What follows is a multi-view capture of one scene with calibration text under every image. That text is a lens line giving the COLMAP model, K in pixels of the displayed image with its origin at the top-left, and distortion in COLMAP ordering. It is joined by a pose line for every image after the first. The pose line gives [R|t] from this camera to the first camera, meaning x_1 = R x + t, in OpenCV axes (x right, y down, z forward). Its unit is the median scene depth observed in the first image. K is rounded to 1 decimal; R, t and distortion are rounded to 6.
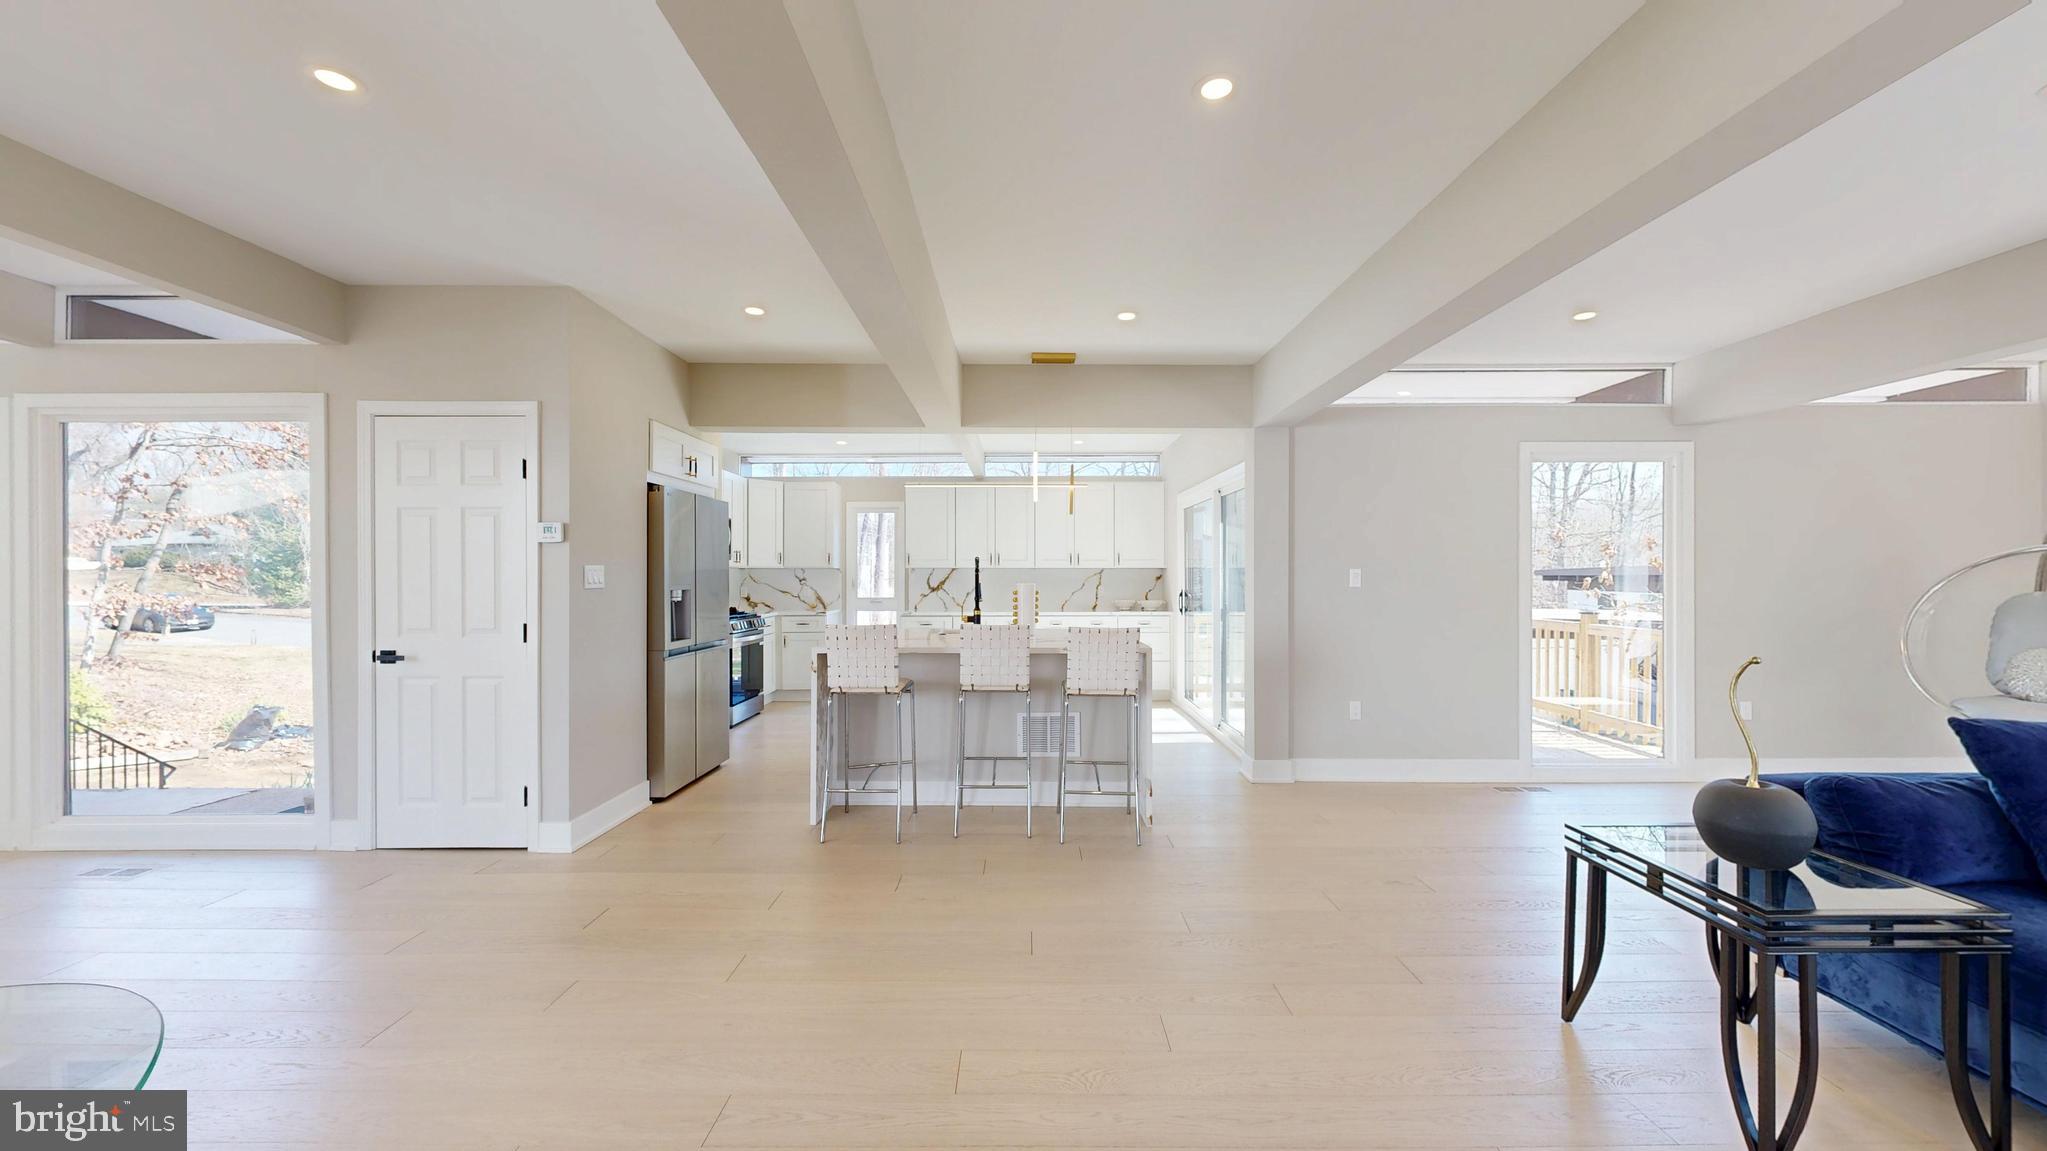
lens RADIAL K [[749.4, 0, 1030.0], [0, 749.4, 580.6], [0, 0, 1]] dist [-0.003234, 0.000798]
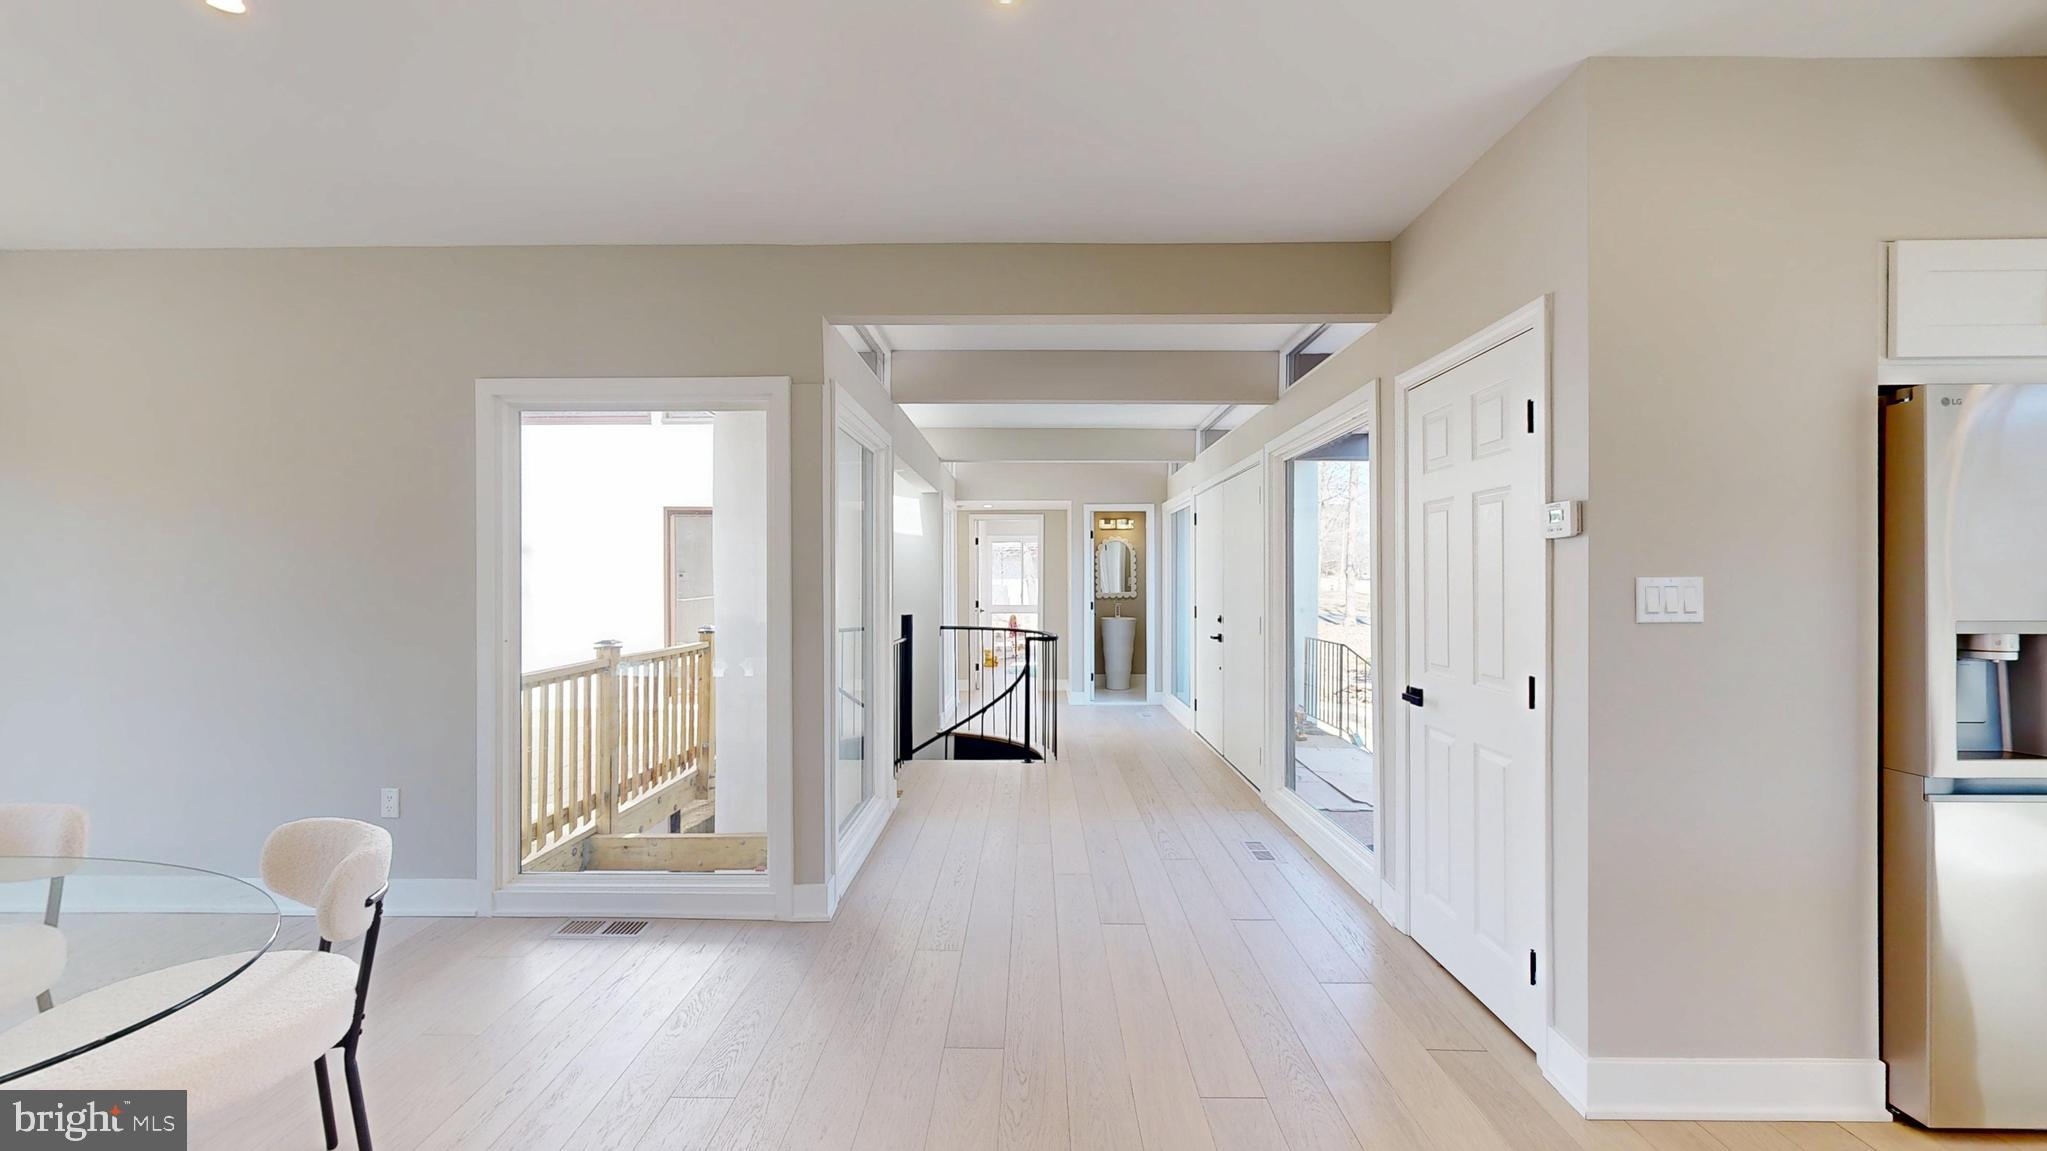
lens RADIAL K [[749.4, 0, 1017.5], [0, 749.4, 578.4], [0, 0, 1]] dist [-0.003234, 0.000798]
pose [[-0.016567, 0.001454, -0.999862, -0.073801], [-0.003311, 0.999993, 0.001509, -0.020398], [0.999857, 0.003336, -0.016562, 0.599428]]
